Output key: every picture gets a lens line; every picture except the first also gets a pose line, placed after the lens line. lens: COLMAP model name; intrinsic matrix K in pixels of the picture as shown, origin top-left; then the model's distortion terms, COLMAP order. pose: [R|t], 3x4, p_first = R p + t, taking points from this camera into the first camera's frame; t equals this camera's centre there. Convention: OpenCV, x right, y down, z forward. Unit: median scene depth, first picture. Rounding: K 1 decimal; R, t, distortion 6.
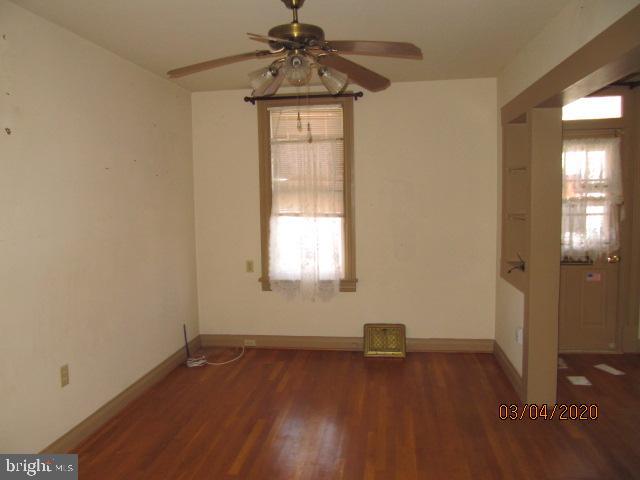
lens RADIAL K [[541.3, 0, 320.0], [0, 541.3, 240.0], [0, 0, 1]] dist [-0.016315, -0.003493]
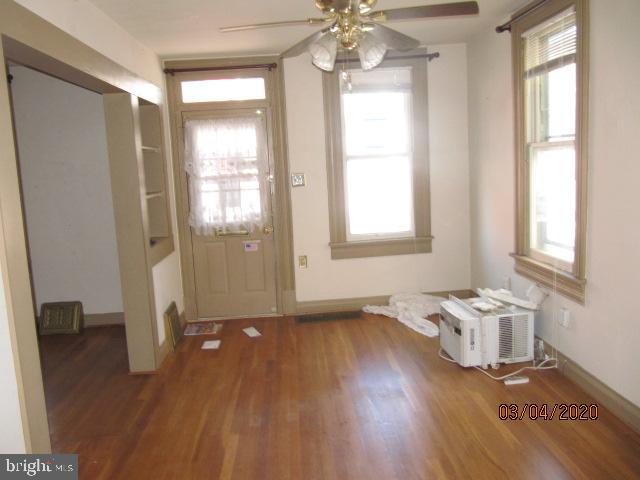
lens RADIAL K [[541.3, 0, 320.0], [0, 541.3, 240.0], [0, 0, 1]] dist [-0.016315, -0.003493]
pose [[0.981883, -0.043379, 0.184458, 0.451949], [0.032393, 0.997540, 0.062159, -0.009732], [-0.186701, -0.055057, 0.980873, -0.091545]]
